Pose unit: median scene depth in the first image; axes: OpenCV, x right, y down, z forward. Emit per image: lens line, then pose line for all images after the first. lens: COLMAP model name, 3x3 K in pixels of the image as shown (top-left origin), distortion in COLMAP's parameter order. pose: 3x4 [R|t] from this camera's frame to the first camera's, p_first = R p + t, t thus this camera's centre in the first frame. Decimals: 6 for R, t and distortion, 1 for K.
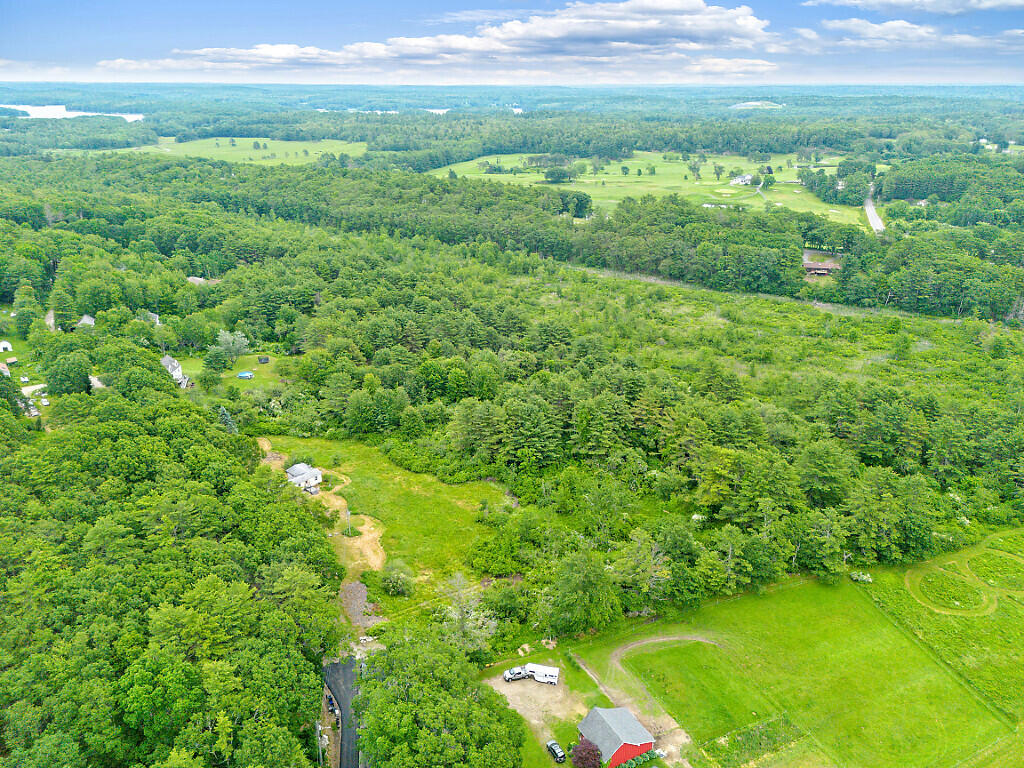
lens RADIAL K [[792.4, 0, 512.0], [0, 792.4, 384.0], [0, 0, 1]] dist [0.074143, -0.087558]
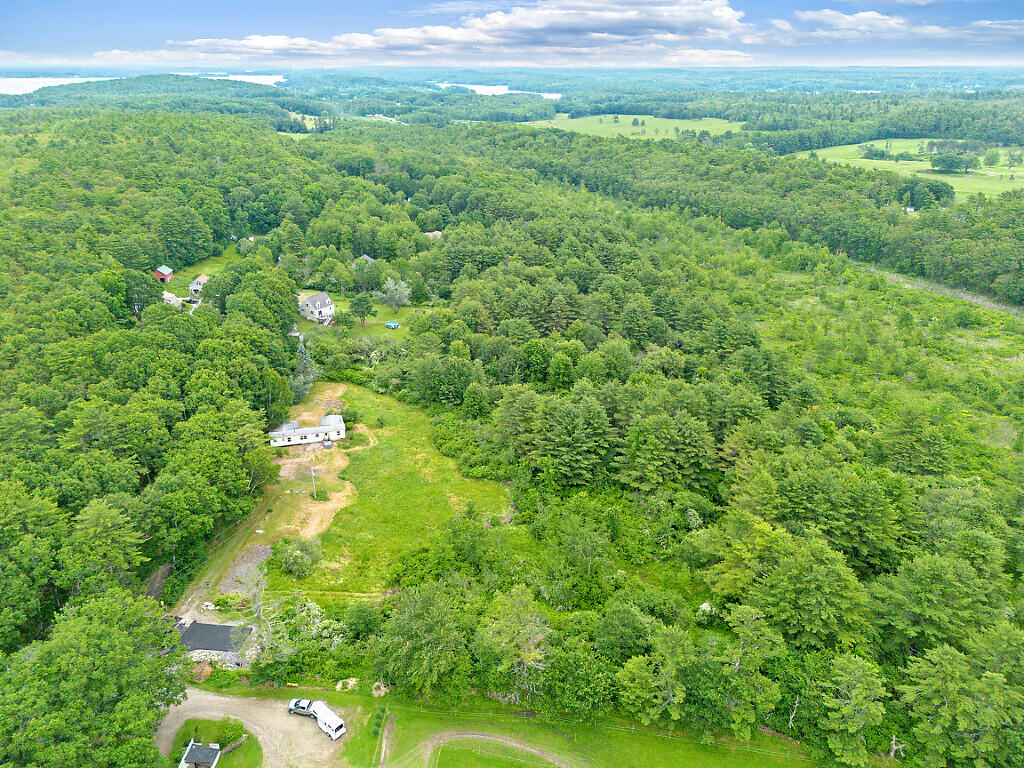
lens RADIAL K [[792.4, 0, 512.0], [0, 792.4, 384.0], [0, 0, 1]] dist [0.074143, -0.087558]
pose [[0.846301, 0.194395, -0.495969, 0.163838], [-0.190253, 0.979934, 0.059445, -0.014325], [0.497573, 0.044051, 0.866303, 0.121715]]
